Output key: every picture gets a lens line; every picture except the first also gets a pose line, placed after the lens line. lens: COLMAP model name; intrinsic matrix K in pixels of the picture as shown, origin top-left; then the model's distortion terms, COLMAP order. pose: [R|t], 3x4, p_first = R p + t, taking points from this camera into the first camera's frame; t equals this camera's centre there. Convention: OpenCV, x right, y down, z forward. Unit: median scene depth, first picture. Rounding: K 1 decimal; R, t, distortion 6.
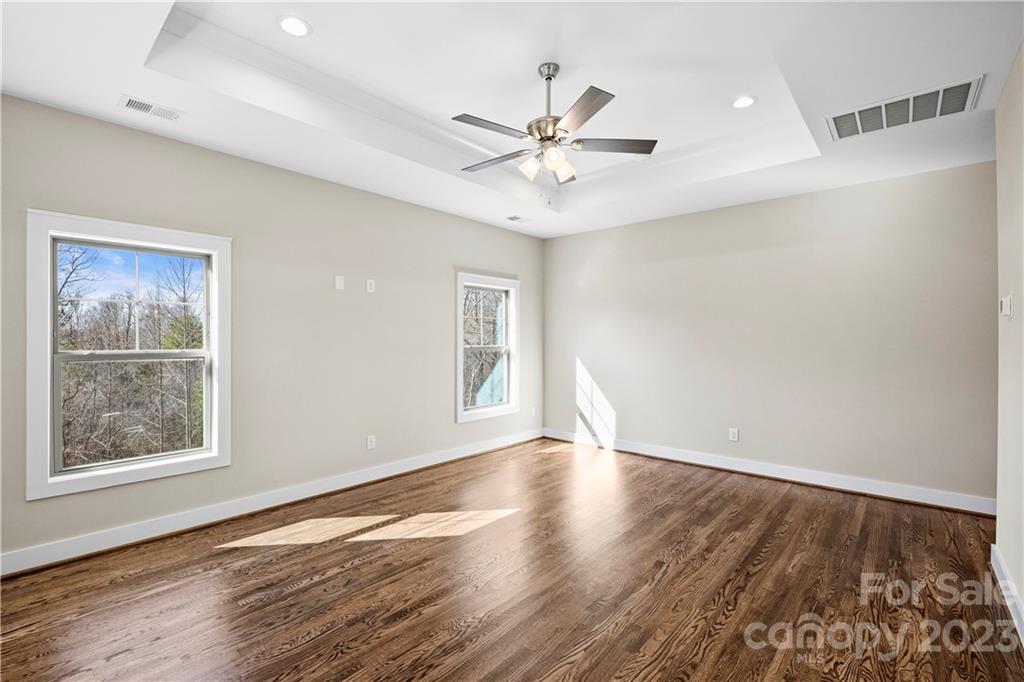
lens RADIAL K [[446.3, 0, 509.0], [0, 446.3, 339.0], [0, 0, 1]] dist [-0.003212, -0.000891]
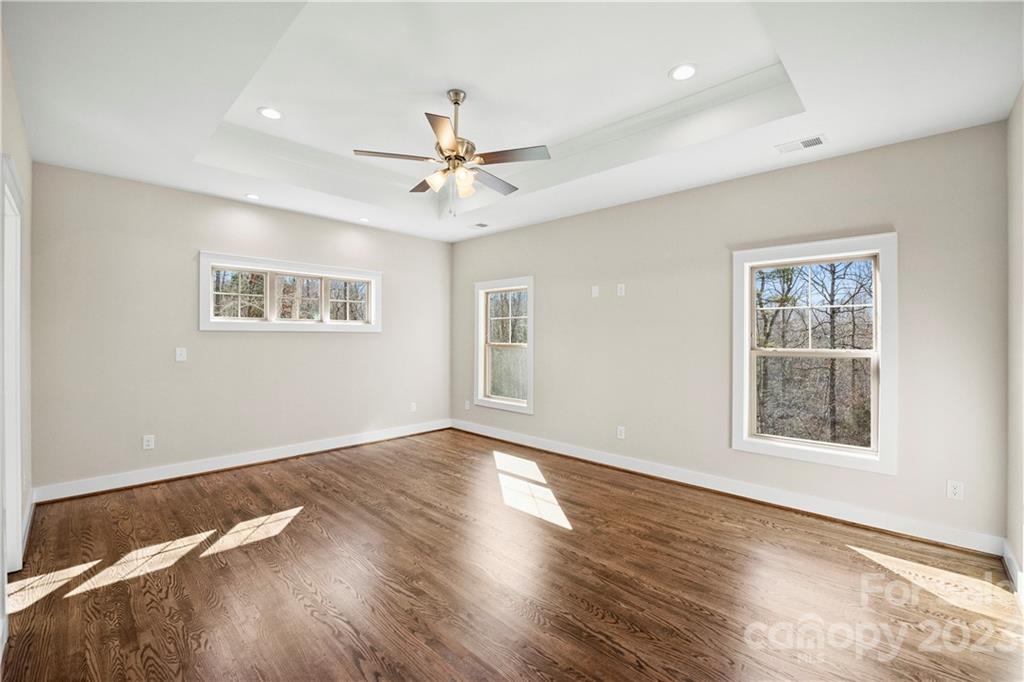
lens RADIAL K [[418.9, 0, 509.9], [0, 418.9, 337.4], [0, 0, 1]] dist [-0.022558, 0.001039]
pose [[-0.016729, 0.000724, -0.999860, 0.718357], [-0.008494, 0.999964, 0.000866, -0.000423], [0.999824, 0.008508, -0.016722, 0.741965]]
